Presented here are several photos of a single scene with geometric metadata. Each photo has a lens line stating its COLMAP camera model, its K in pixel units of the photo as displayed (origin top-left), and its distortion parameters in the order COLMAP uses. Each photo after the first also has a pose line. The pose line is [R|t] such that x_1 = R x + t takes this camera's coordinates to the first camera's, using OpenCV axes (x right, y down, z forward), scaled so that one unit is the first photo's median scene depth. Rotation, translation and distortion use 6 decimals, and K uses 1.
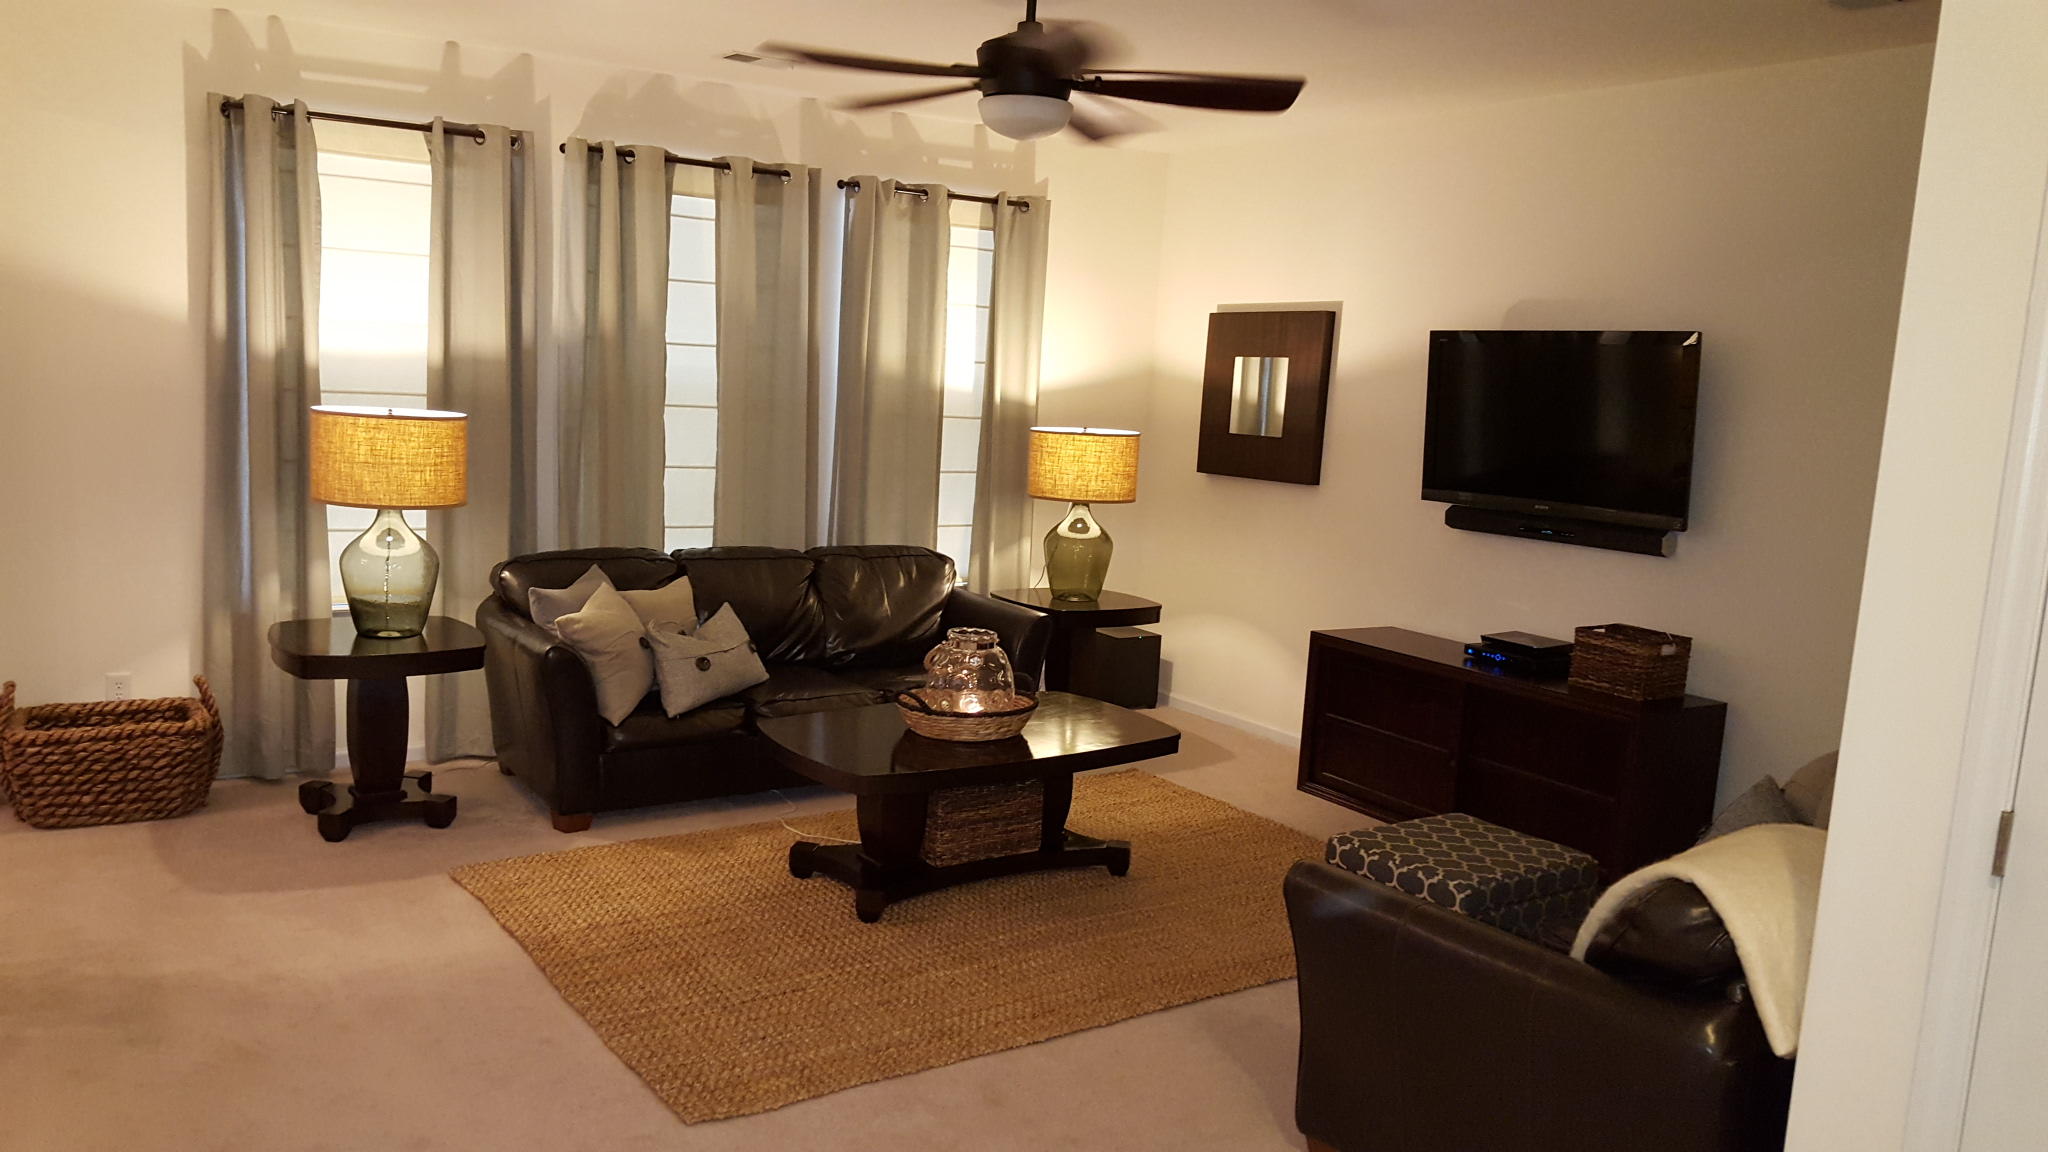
lens RADIAL K [[1472.5, 0, 977.3], [0, 1472.5, 589.2], [0, 0, 1]] dist [0.126539, -0.200178]
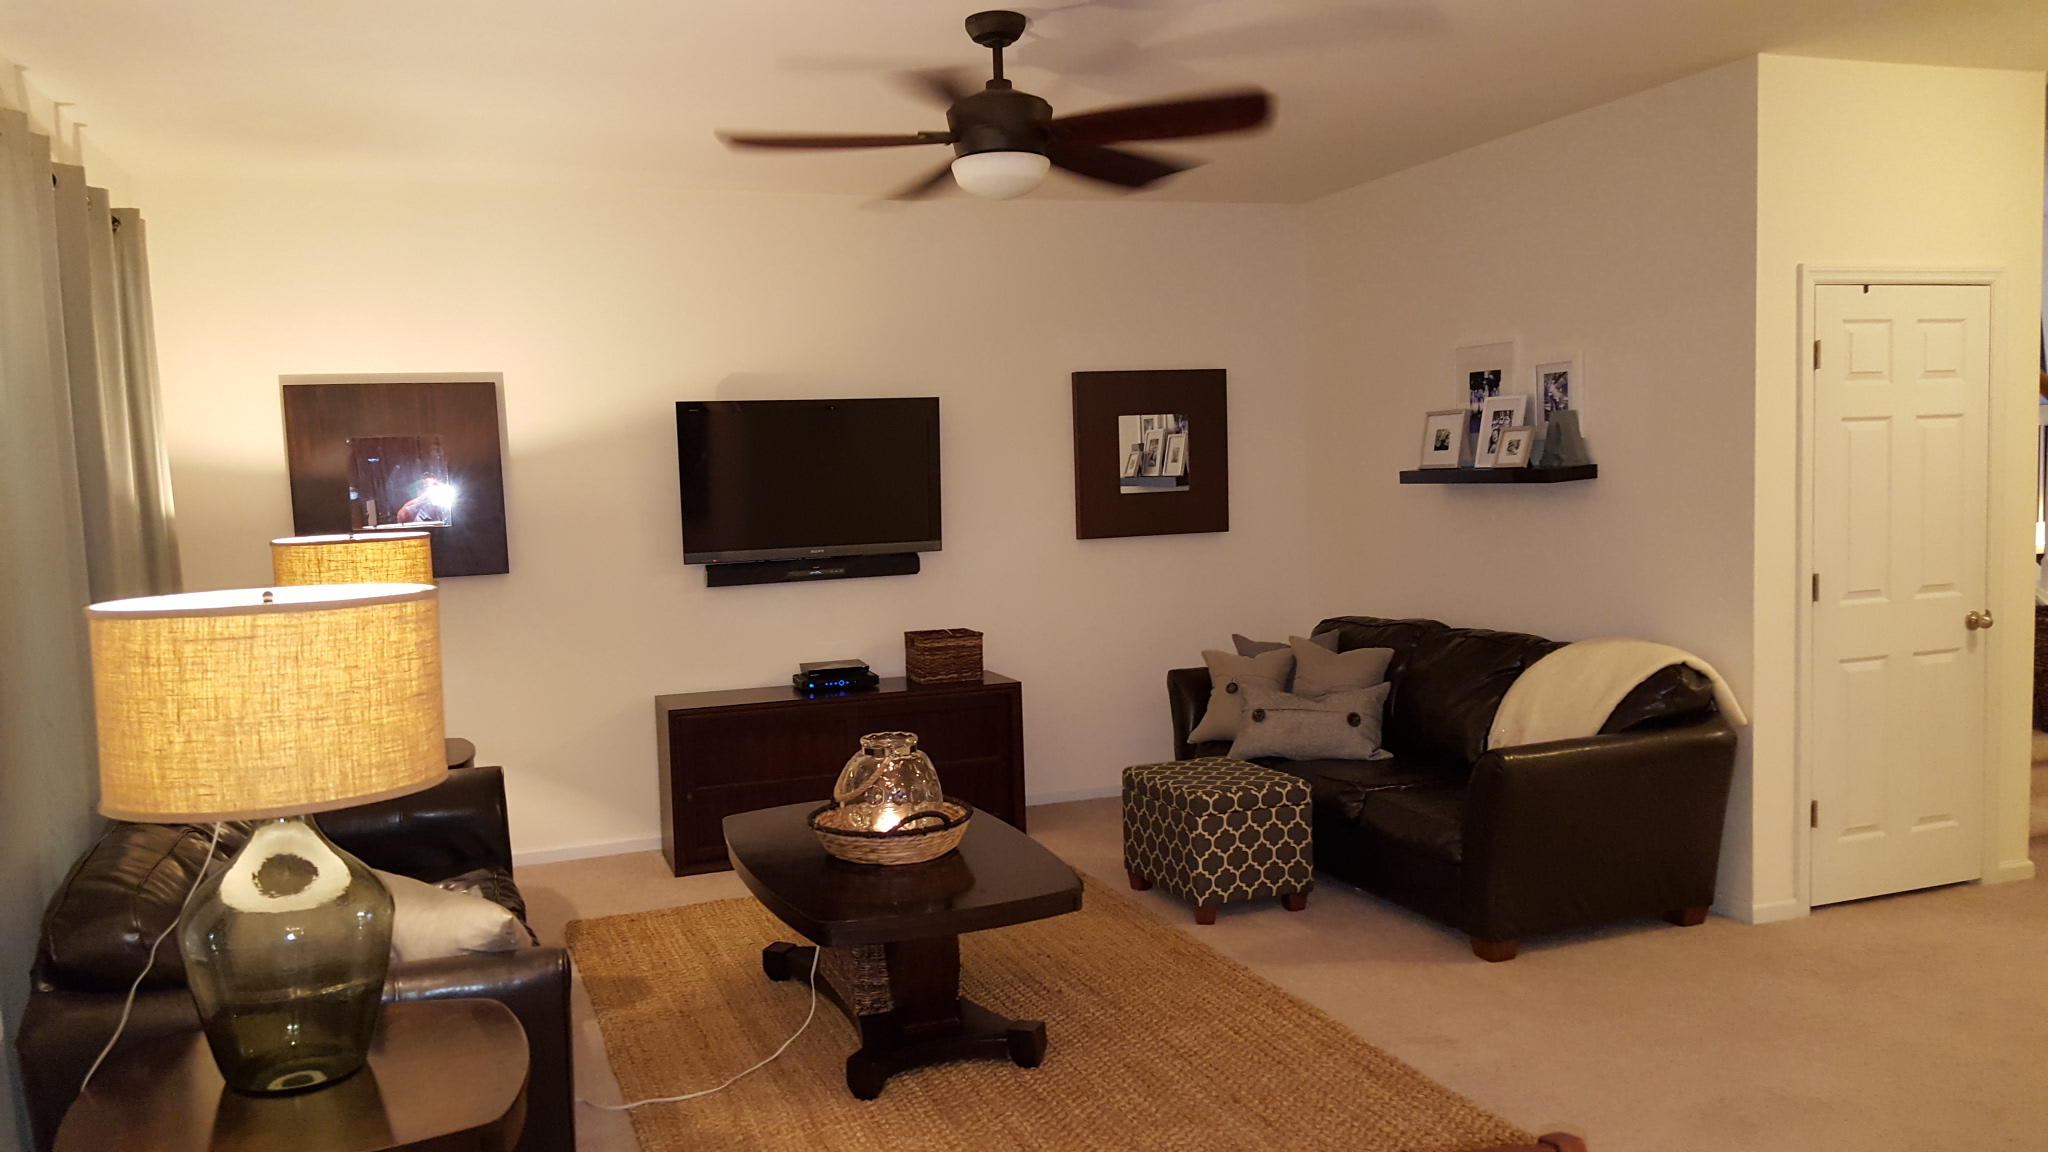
lens RADIAL K [[1472.5, 0, 977.3], [0, 1472.5, 589.2], [0, 0, 1]] dist [0.126539, -0.200178]
pose [[0.222500, -0.136170, 0.965376, -0.754983], [0.187504, 0.977689, 0.094691, -0.119360], [-0.956732, 0.159943, 0.243068, 0.652448]]
